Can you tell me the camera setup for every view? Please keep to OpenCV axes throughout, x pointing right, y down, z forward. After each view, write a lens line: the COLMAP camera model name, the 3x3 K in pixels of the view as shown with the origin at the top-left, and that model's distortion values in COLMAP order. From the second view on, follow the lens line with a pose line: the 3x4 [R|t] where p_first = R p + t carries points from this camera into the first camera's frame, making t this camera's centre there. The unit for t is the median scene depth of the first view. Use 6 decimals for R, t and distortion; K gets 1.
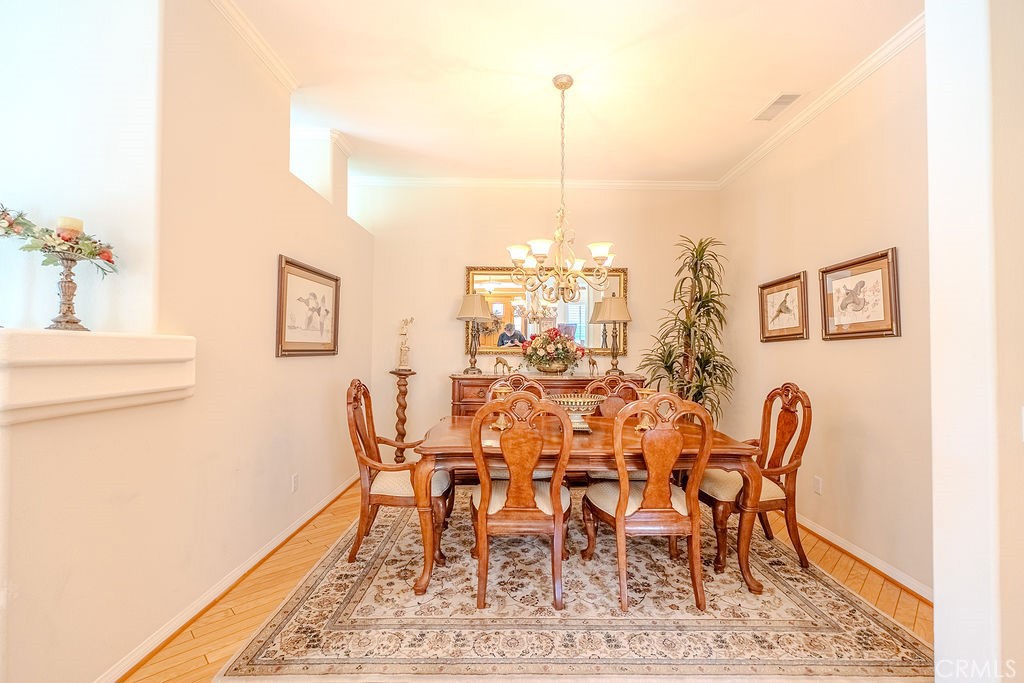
lens RADIAL K [[448.5, 0, 512.0], [0, 448.5, 341.5], [0, 0, 1]] dist [0.000247, -0.000378]
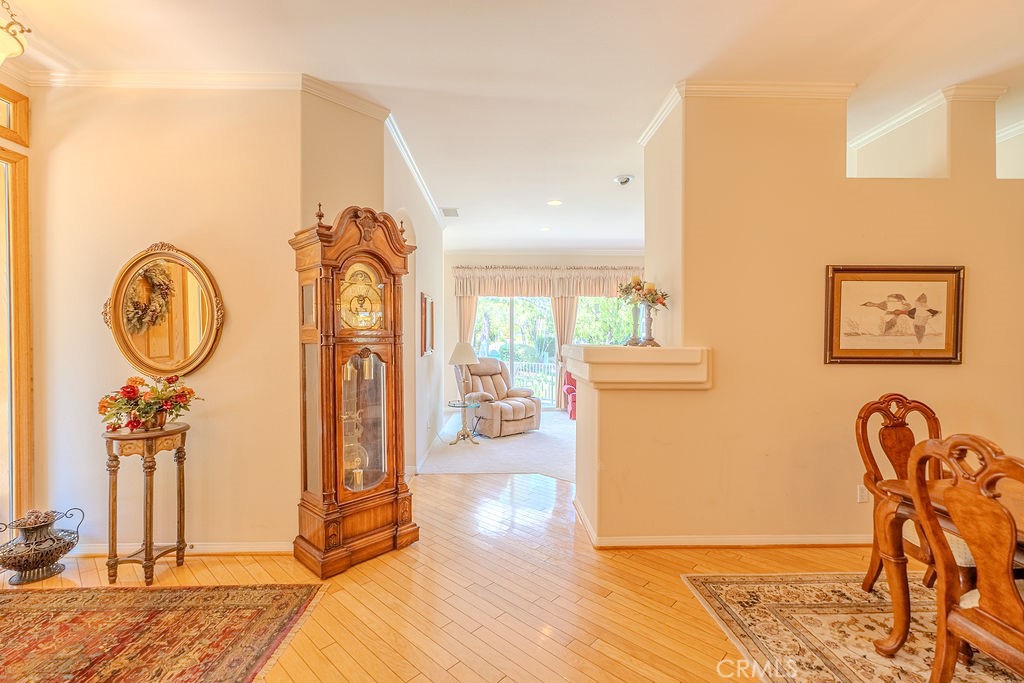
lens RADIAL K [[448.5, 0, 512.0], [0, 448.5, 341.5], [0, 0, 1]] dist [0.000247, -0.000378]
pose [[0.028250, -0.001162, -0.999600, 0.494003], [0.012202, 0.999925, -0.000817, -0.024799], [0.999526, -0.012174, 0.028262, 0.232726]]
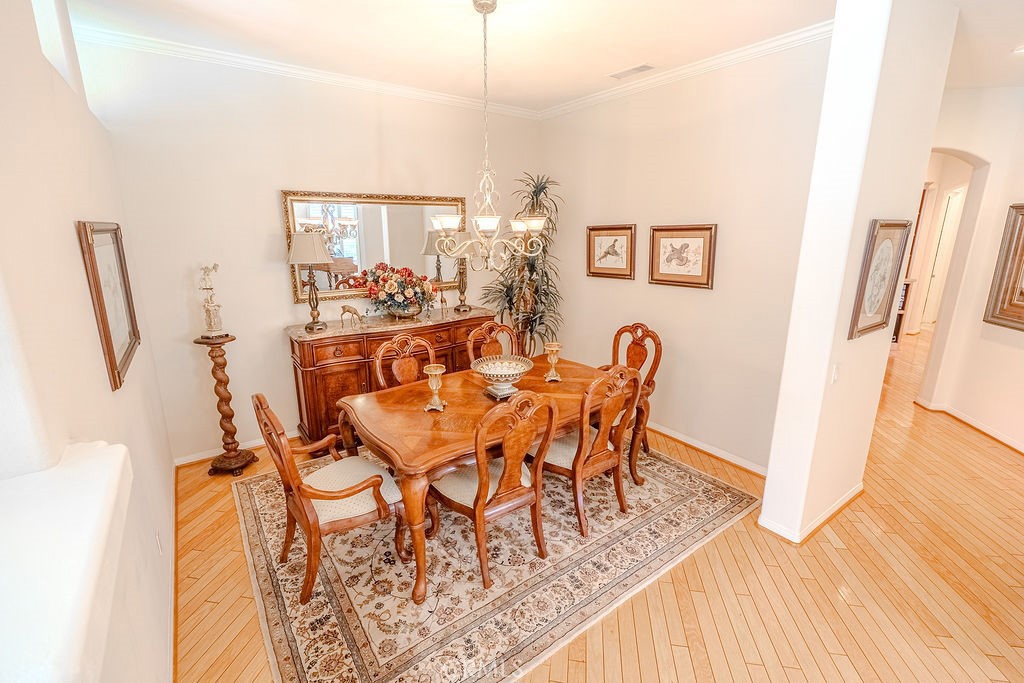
lens RADIAL K [[448.5, 0, 512.0], [0, 448.5, 341.5], [0, 0, 1]] dist [0.000247, -0.000378]
pose [[0.810607, -0.154239, 0.564913, -0.407867], [-0.001595, 0.964104, 0.265518, -0.195354], [-0.585588, -0.216132, 0.781264, 0.193977]]
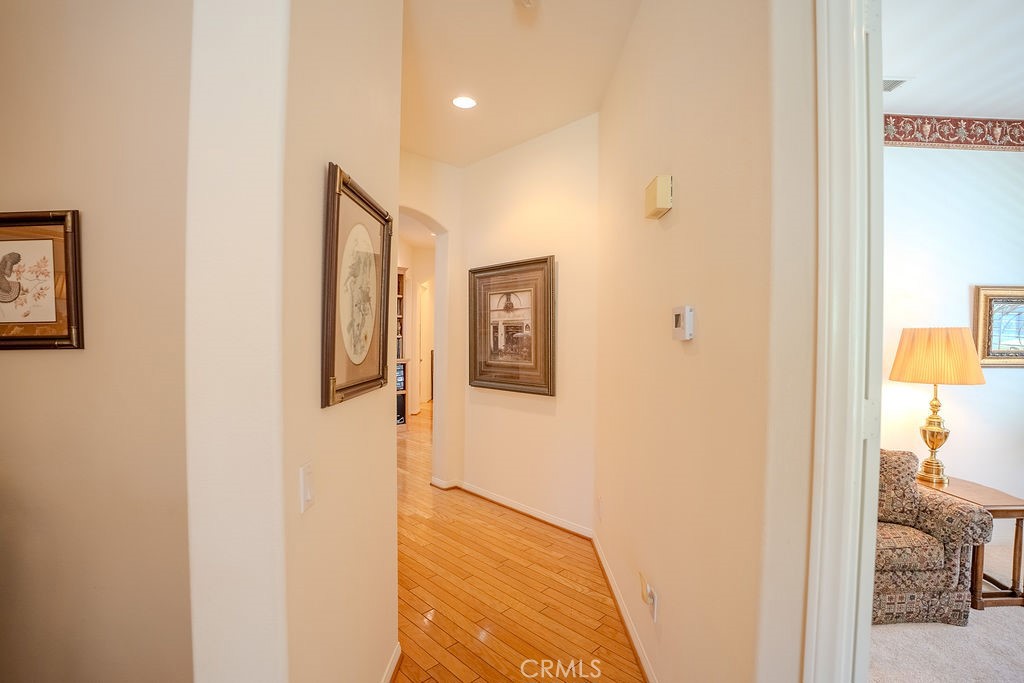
lens RADIAL K [[472.0, 0, 514.4], [0, 472.0, 344.2], [0, 0, 1]] dist [-0.051947, 0.000491]
pose [[-0.004447, -0.025022, 0.999677, 0.175418], [-0.028101, 0.999295, 0.024887, -0.044401], [-0.999595, -0.027981, -0.005147, 0.317884]]
